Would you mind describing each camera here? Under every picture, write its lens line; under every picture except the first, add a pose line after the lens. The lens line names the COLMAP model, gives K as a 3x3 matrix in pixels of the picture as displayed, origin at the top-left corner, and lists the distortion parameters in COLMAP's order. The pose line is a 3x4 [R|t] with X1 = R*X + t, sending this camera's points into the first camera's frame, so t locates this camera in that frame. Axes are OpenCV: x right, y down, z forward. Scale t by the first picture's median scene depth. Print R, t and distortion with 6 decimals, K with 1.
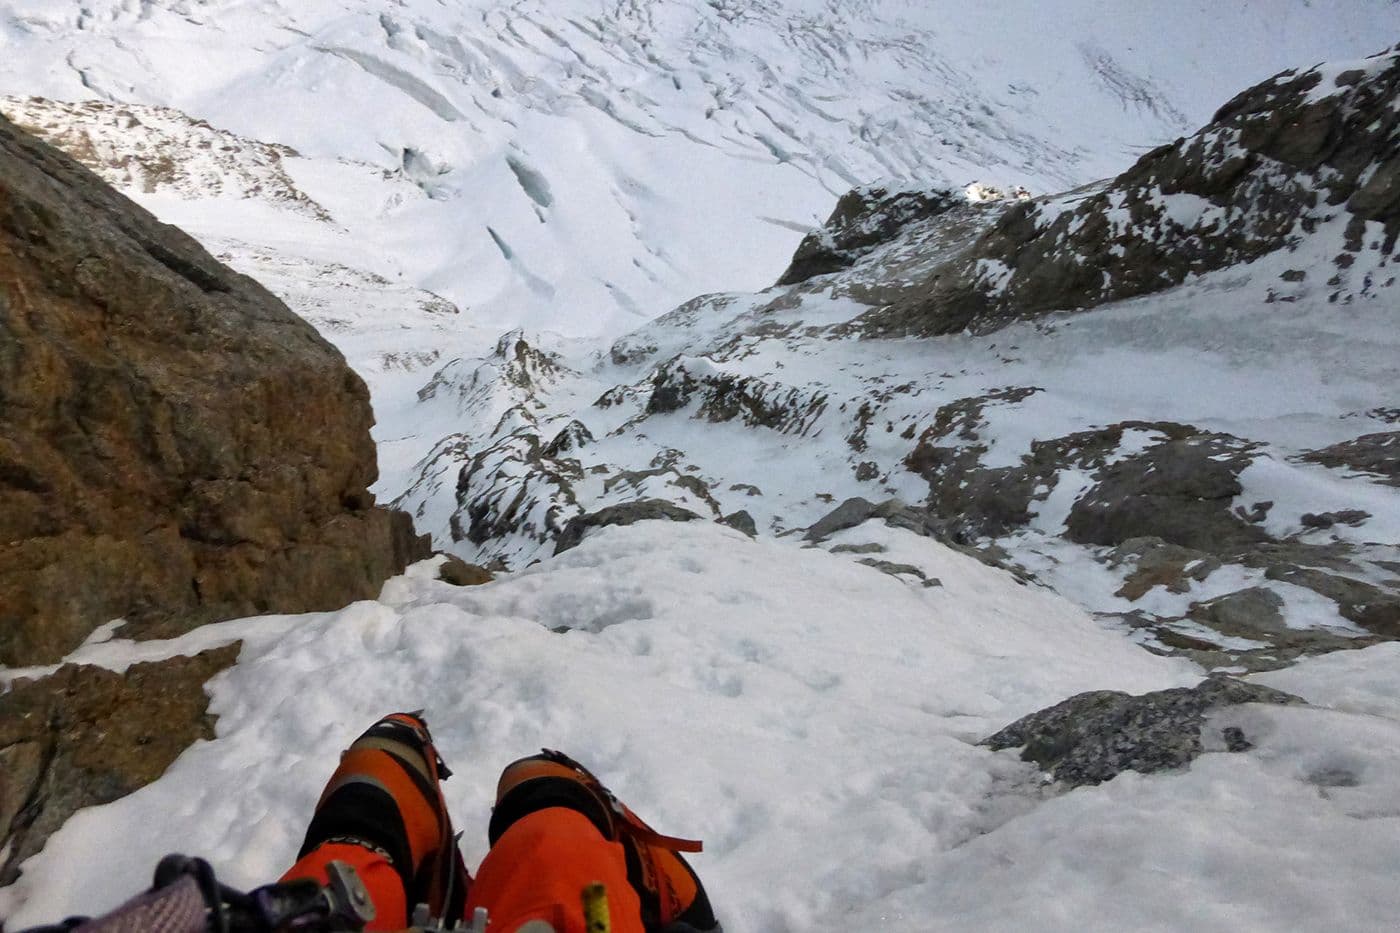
lens RADIAL K [[1017.1, 0, 700.0], [0, 1017.1, 466.5], [0, 0, 1]] dist [-0.045376, 0.010043]
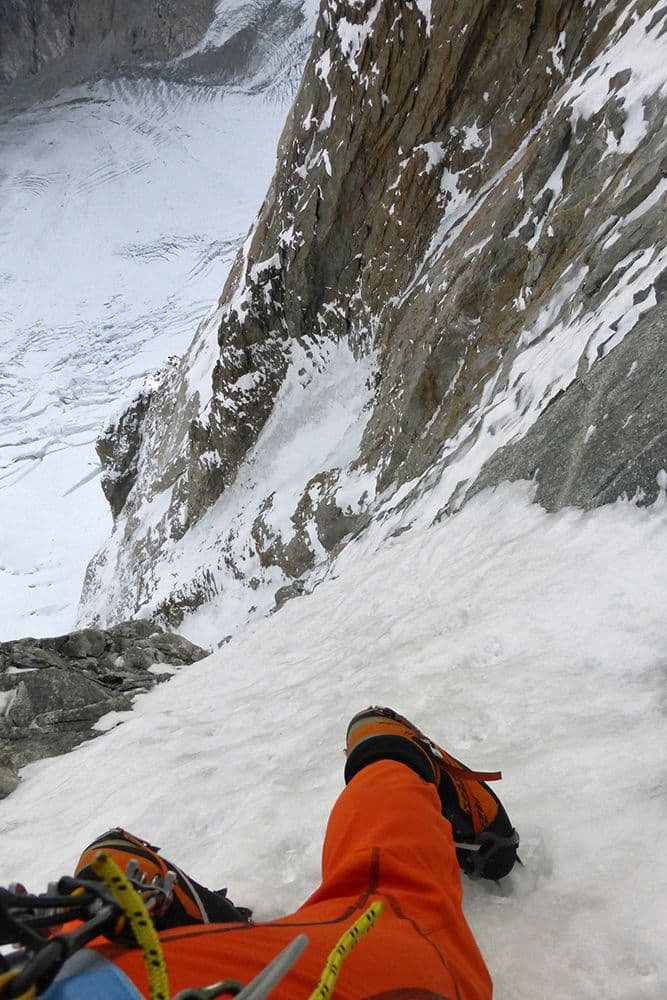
lens RADIAL K [[726.5, 0, 333.5], [0, 726.5, 500.0], [0, 0, 1]] dist [-0.045376, 0.010043]
pose [[0.573175, -0.774745, 0.266910, 0.004450], [0.793103, 0.606410, 0.057045, -0.045144], [-0.206052, 0.178990, 0.962032, -0.345745]]
